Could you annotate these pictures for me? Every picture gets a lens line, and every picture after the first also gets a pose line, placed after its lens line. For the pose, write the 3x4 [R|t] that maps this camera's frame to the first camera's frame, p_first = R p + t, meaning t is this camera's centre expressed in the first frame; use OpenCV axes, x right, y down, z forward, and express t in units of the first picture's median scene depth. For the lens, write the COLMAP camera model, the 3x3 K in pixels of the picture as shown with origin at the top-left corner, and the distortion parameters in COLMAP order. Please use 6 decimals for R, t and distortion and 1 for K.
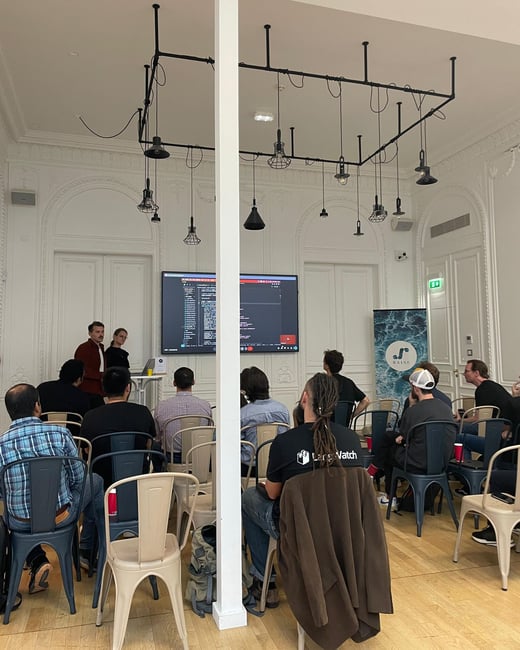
lens RADIAL K [[517.8, 0, 256.5], [0, 517.8, 303.9], [0, 0, 1]] dist [0.075848, -0.089417]
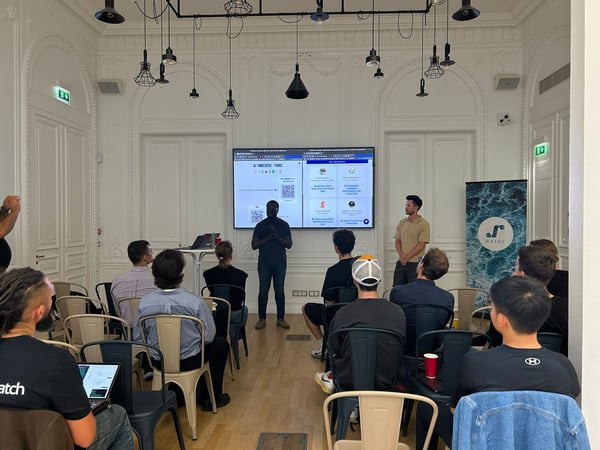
lens RADIAL K [[447.2, 0, 301.1], [0, 447.2, 229.8], [0, 0, 1]] dist [0.047438, -0.060103]
pose [[0.943639, 0.015921, -0.330592, 0.235509], [0.019785, 0.994343, 0.104361, 0.006987], [0.330383, -0.105020, 0.937986, 0.186806]]
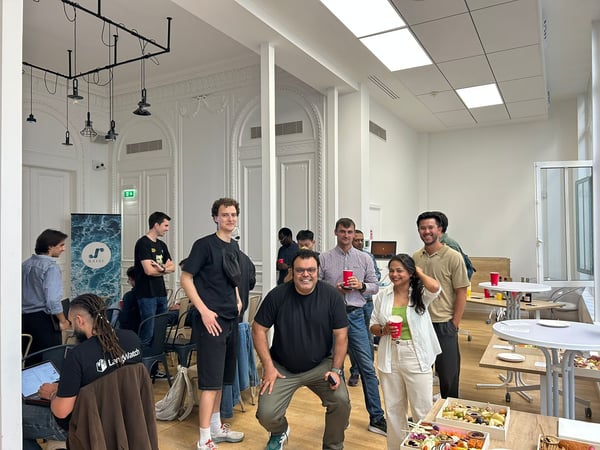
lens RADIAL K [[447.2, 0, 301.1], [0, 447.2, 230.1], [0, 0, 1]] dist [0.047438, -0.060103]
pose [[0.719008, 0.013372, 0.694874, -0.089600], [-0.060883, 0.997183, 0.043808, -0.026217], [-0.692330, -0.073804, 0.717796, -0.004886]]
